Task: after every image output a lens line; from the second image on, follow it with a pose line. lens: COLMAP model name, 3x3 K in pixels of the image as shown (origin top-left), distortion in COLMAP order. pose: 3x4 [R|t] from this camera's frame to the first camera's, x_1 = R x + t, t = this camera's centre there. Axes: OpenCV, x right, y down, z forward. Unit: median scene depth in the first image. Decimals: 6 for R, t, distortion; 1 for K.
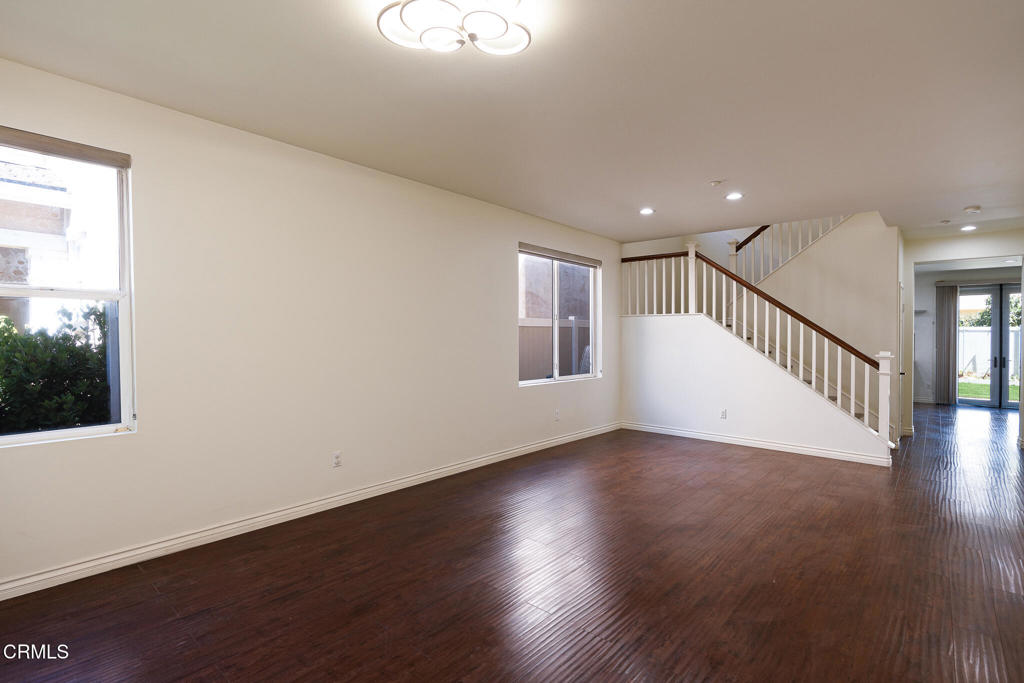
lens RADIAL K [[489.0, 0, 512.0], [0, 489.0, 341.5], [0, 0, 1]] dist [0.001546, 0.000283]
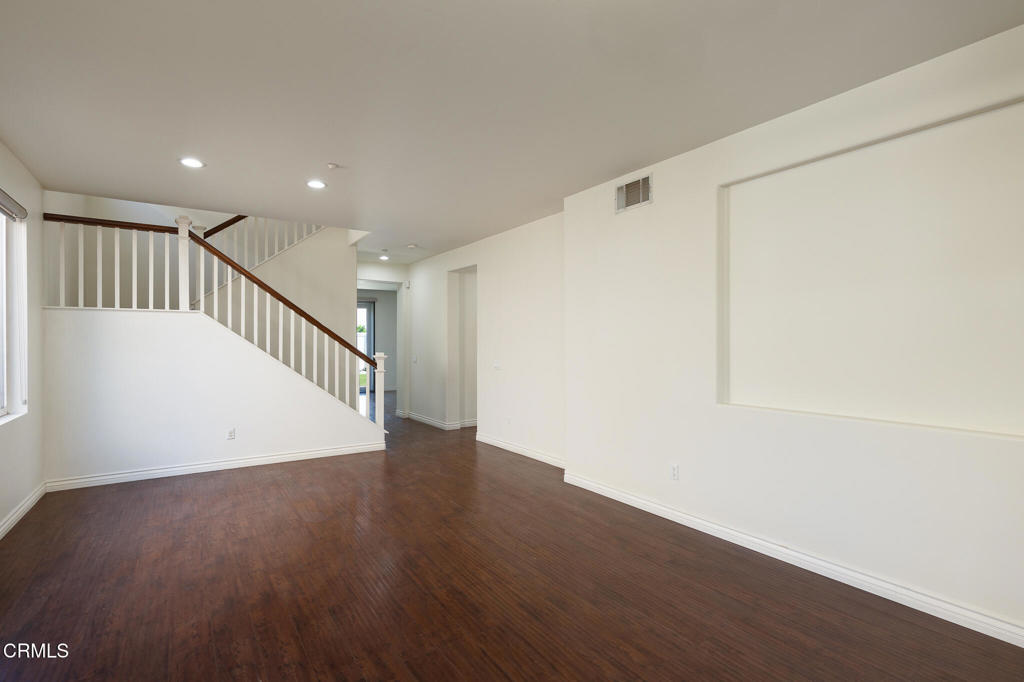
lens RADIAL K [[489.0, 0, 512.0], [0, 489.0, 341.0], [0, 0, 1]] dist [0.001546, 0.000283]
pose [[0.256866, -0.011632, 0.966377, -0.241838], [0.008066, 0.999919, 0.009892, -0.013454], [-0.966413, 0.005254, 0.256939, 0.315643]]
